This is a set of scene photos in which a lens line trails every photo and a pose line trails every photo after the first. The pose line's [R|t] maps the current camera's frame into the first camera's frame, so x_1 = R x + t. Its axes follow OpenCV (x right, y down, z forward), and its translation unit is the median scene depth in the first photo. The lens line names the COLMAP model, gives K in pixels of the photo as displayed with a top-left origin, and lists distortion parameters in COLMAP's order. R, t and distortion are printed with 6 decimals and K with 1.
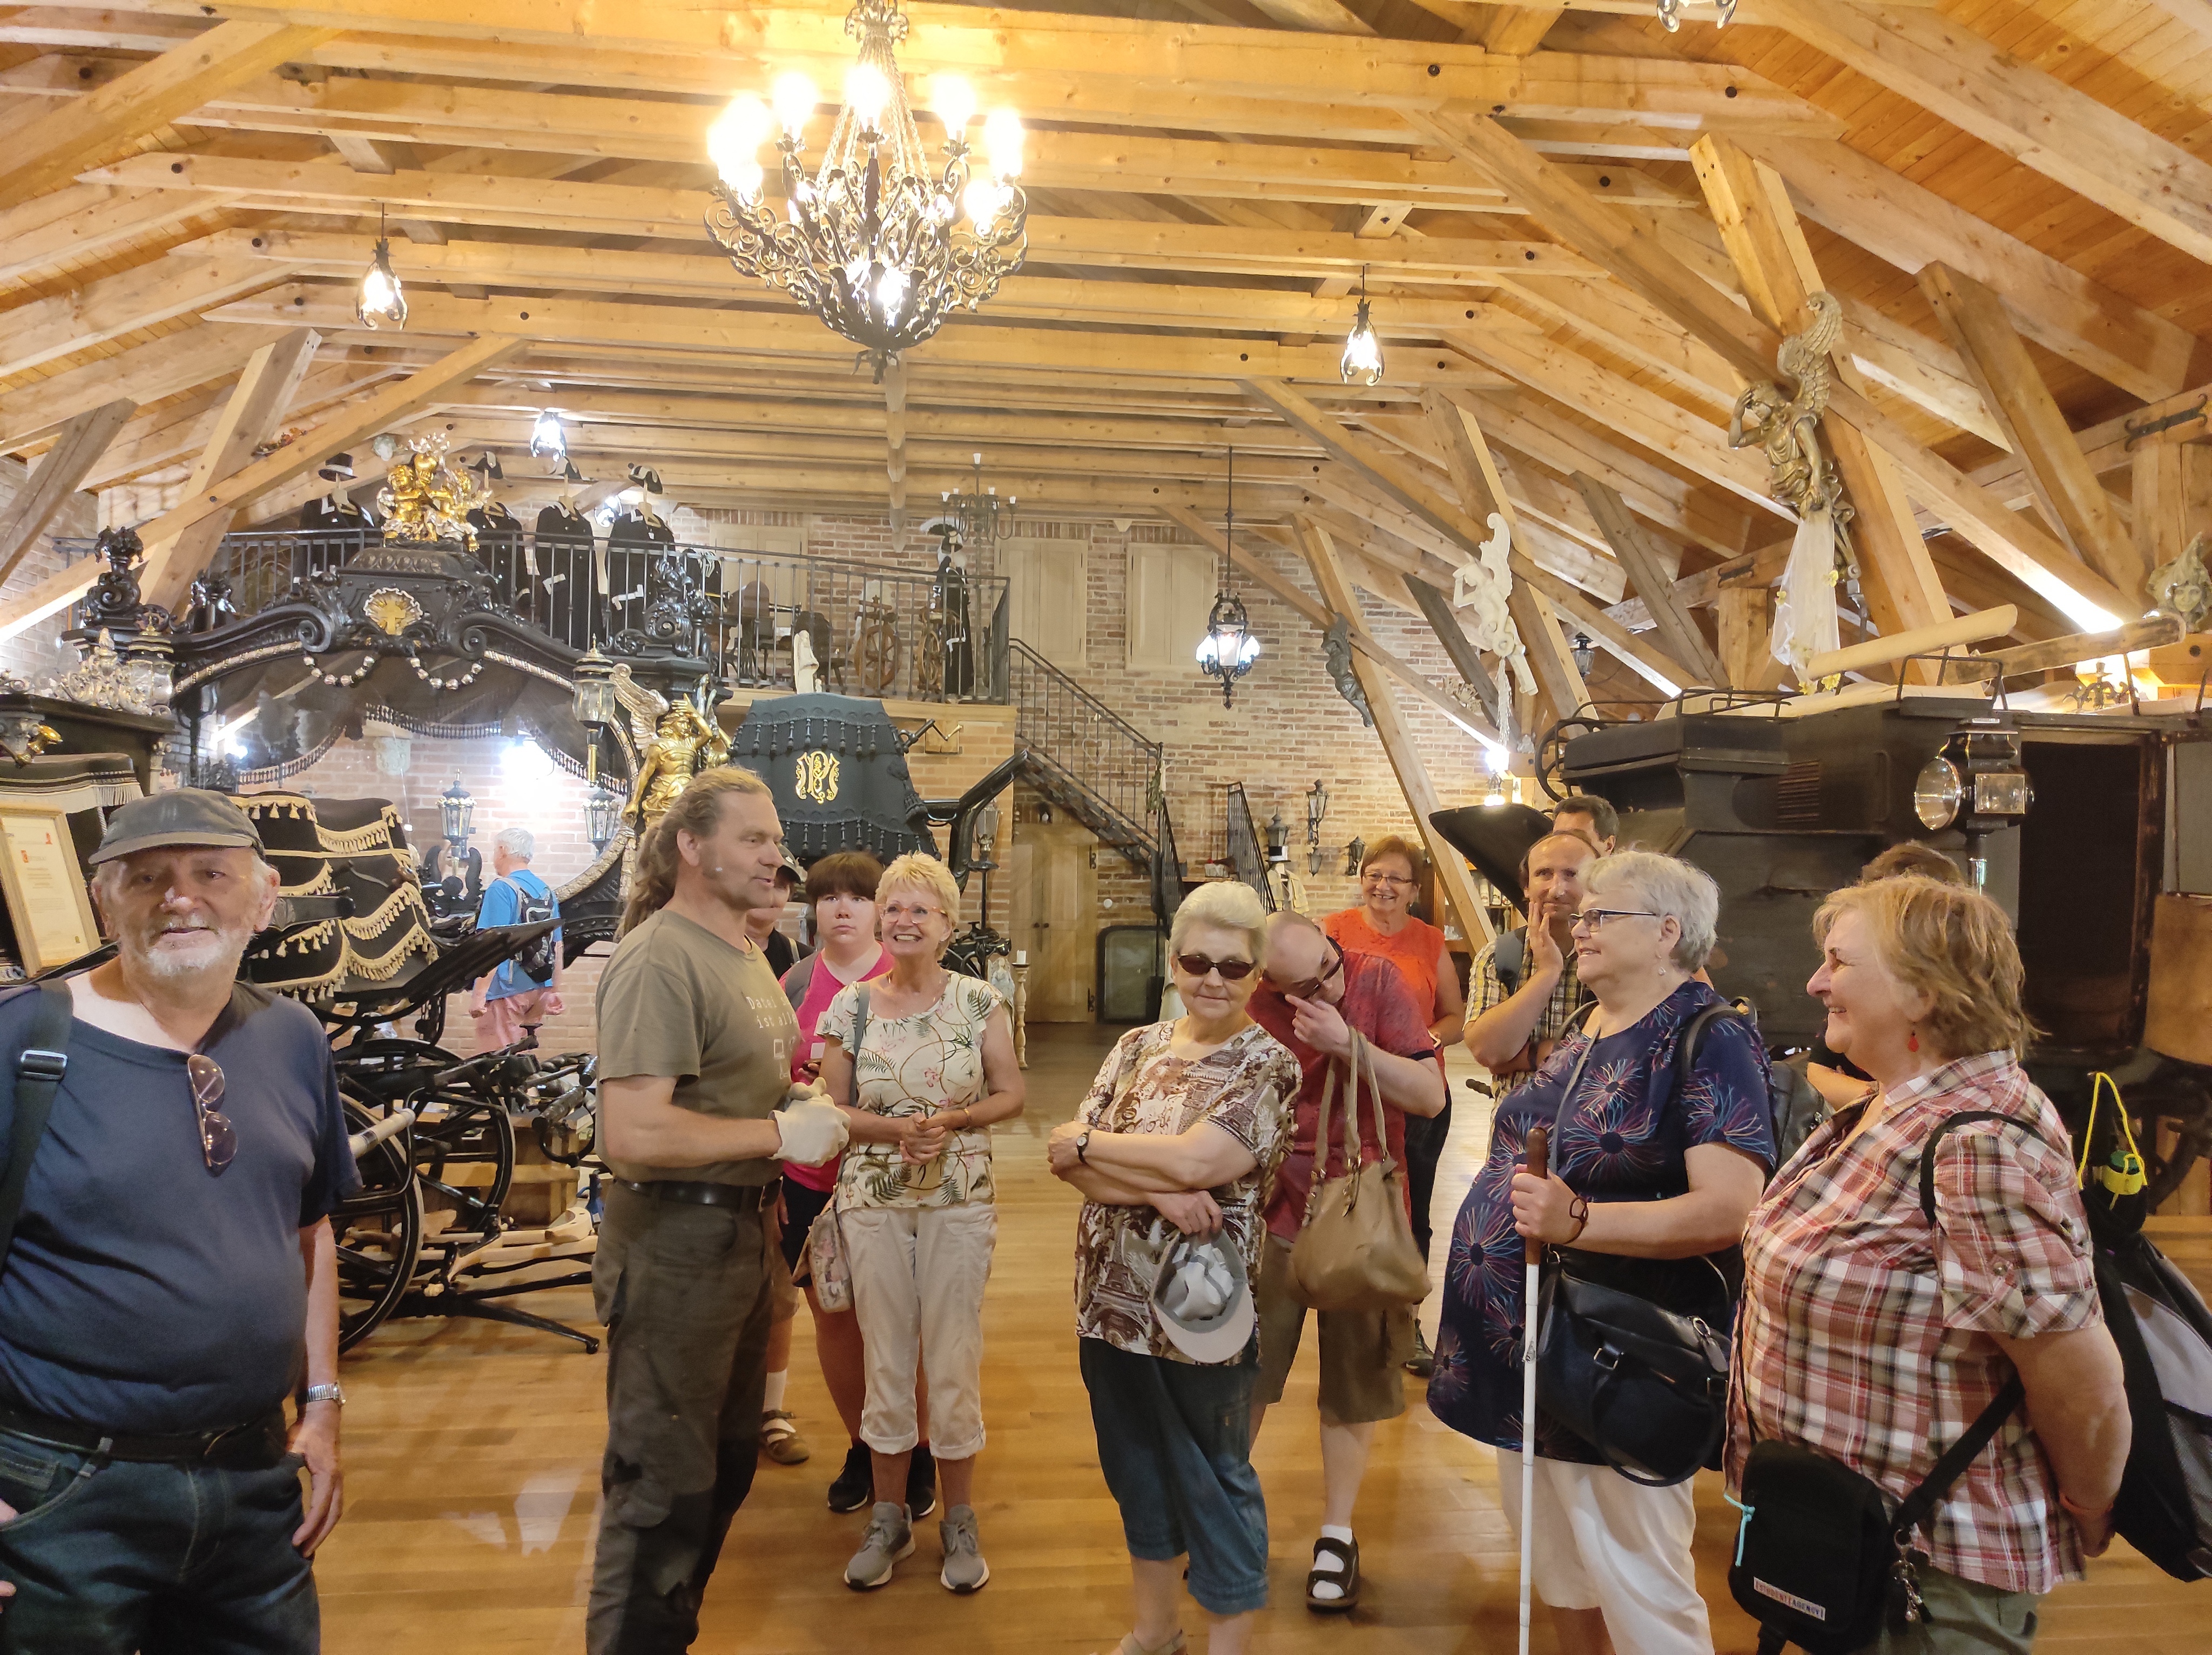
lens RADIAL K [[1645.2, 0, 1102.6], [0, 1645.2, 827.6], [0, 0, 1]] dist [0.056140, -0.025289]
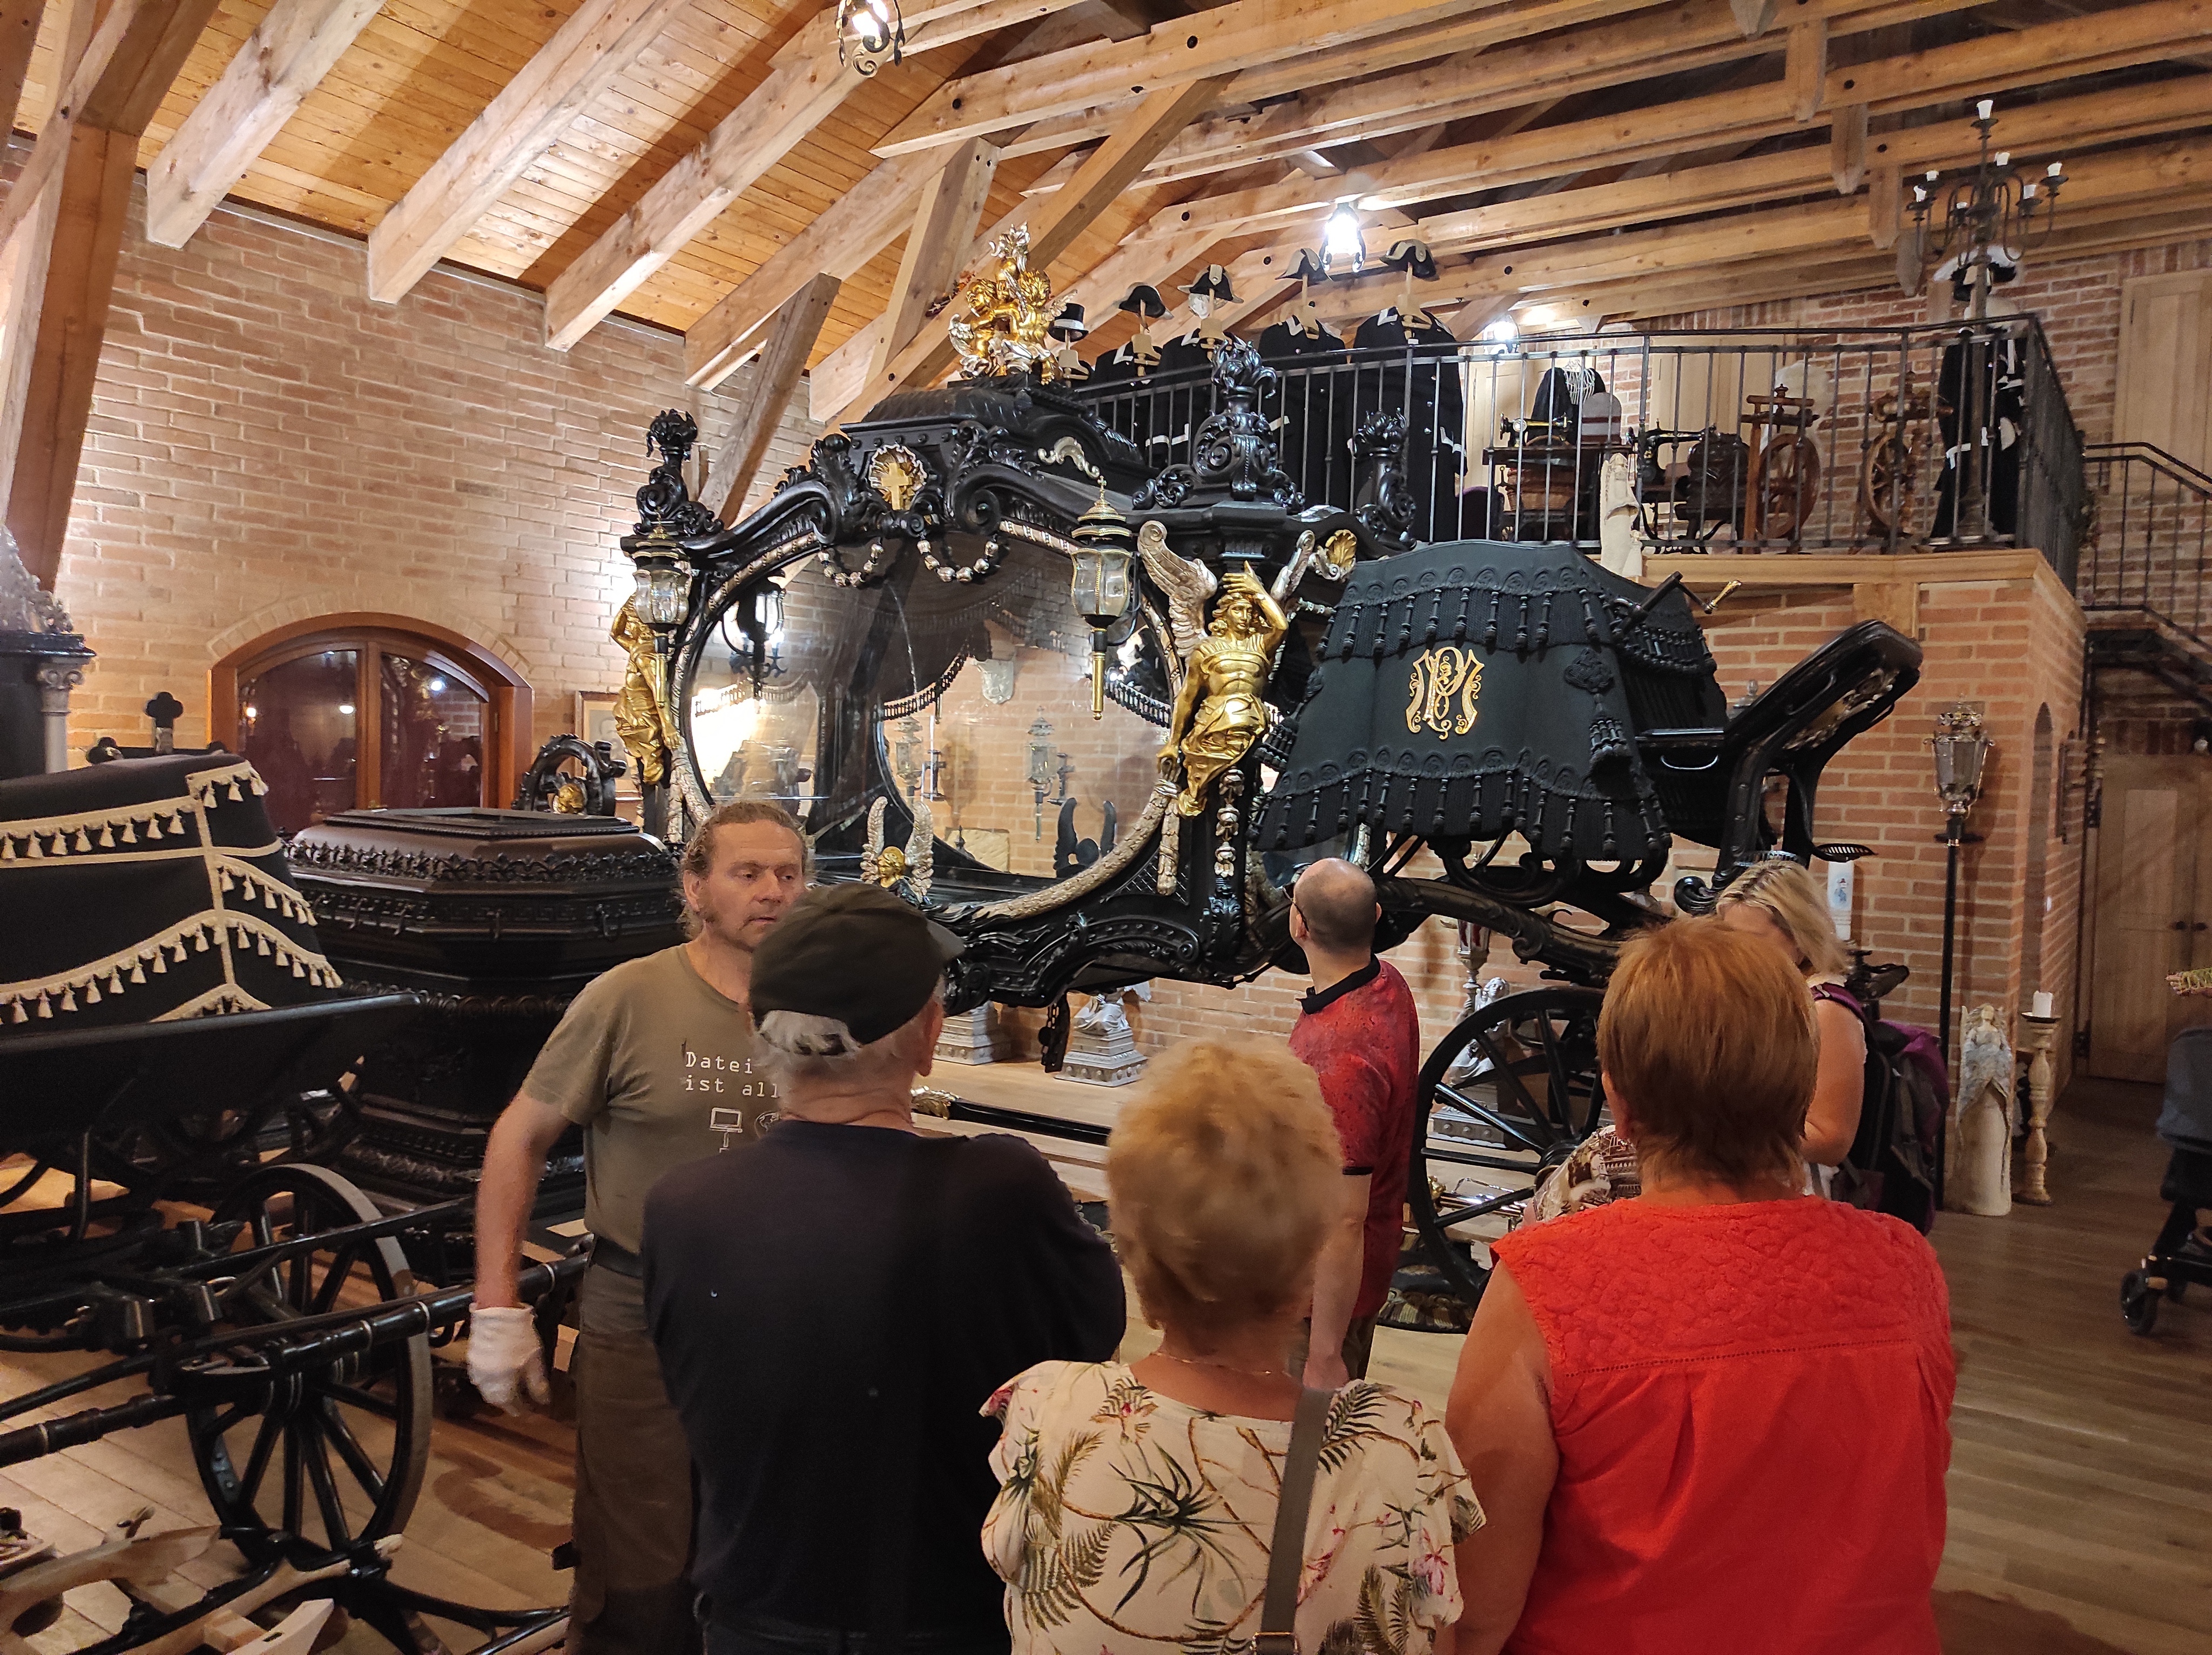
lens RADIAL K [[1645.2, 0, 1102.8], [0, 1645.2, 834.5], [0, 0, 1]] dist [0.056140, -0.025289]
pose [[0.755775, 0.029007, -0.654189, 0.107268], [0.005254, 0.998718, 0.050353, -0.011573], [0.654810, -0.041492, 0.754653, 0.504270]]
